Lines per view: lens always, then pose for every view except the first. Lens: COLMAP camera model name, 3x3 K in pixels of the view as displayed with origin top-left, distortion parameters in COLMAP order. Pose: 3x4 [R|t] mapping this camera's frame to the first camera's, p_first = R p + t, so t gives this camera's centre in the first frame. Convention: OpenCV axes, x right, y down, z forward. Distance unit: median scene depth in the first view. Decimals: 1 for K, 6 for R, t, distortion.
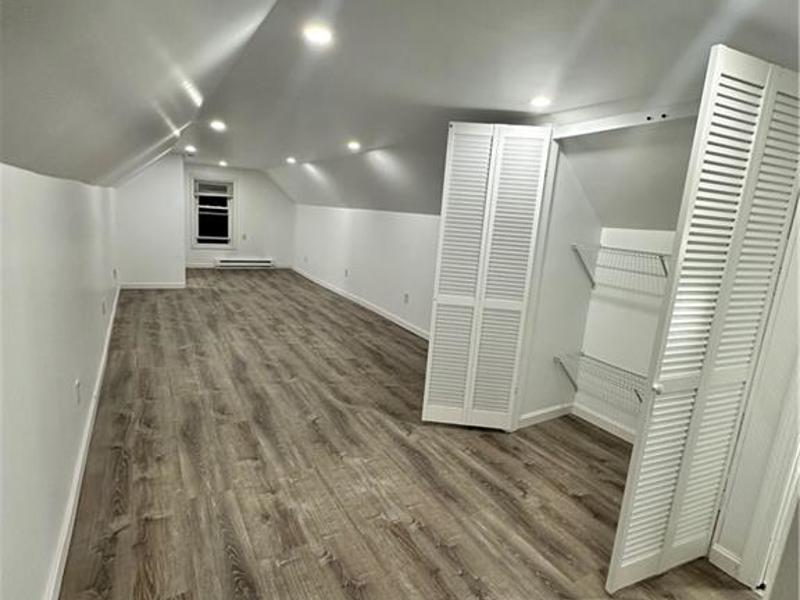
lens RADIAL K [[431.5, 0, 400.8], [0, 431.5, 300.3], [0, 0, 1]] dist [0.005728, -0.001670]
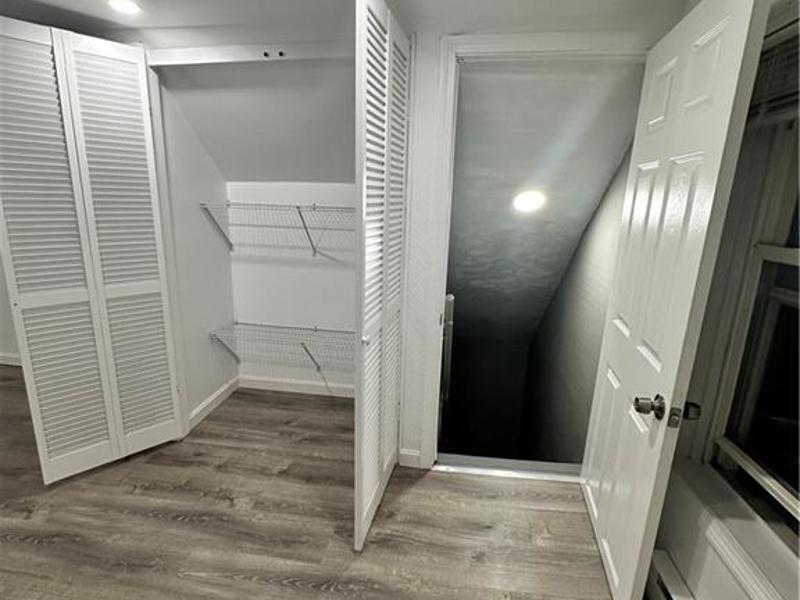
lens RADIAL K [[431.5, 0, 397.5], [0, 431.5, 300.1], [0, 0, 1]] dist [0.005728, -0.001670]
pose [[0.637413, -0.235838, 0.733542, -0.029938], [0.171623, 0.971547, 0.163226, -0.016056], [-0.751166, 0.021850, 0.659752, 0.160634]]
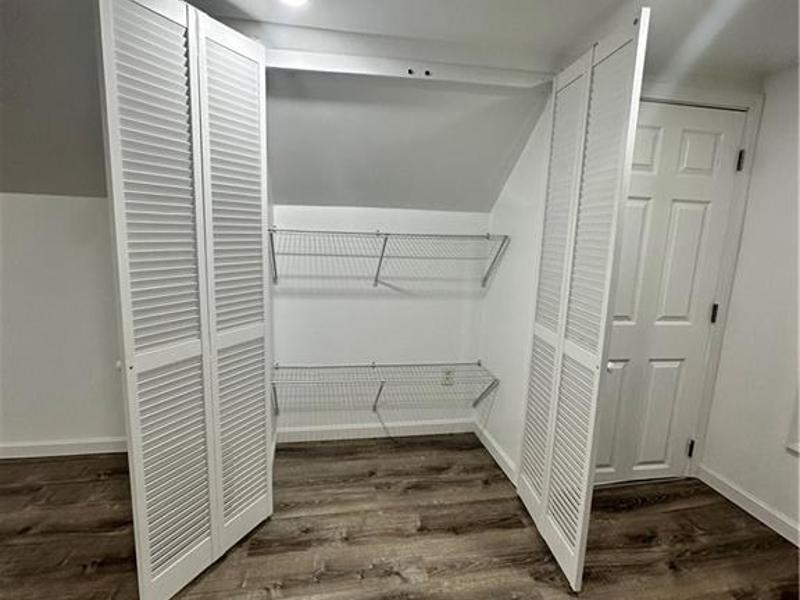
lens RADIAL K [[431.5, 0, 399.4], [0, 431.5, 300.3], [0, 0, 1]] dist [0.005728, -0.001670]
pose [[0.348787, -0.214904, 0.912230, -0.236133], [0.174945, 0.971176, 0.161901, -0.099890], [-0.920729, 0.103121, 0.376329, 0.587917]]
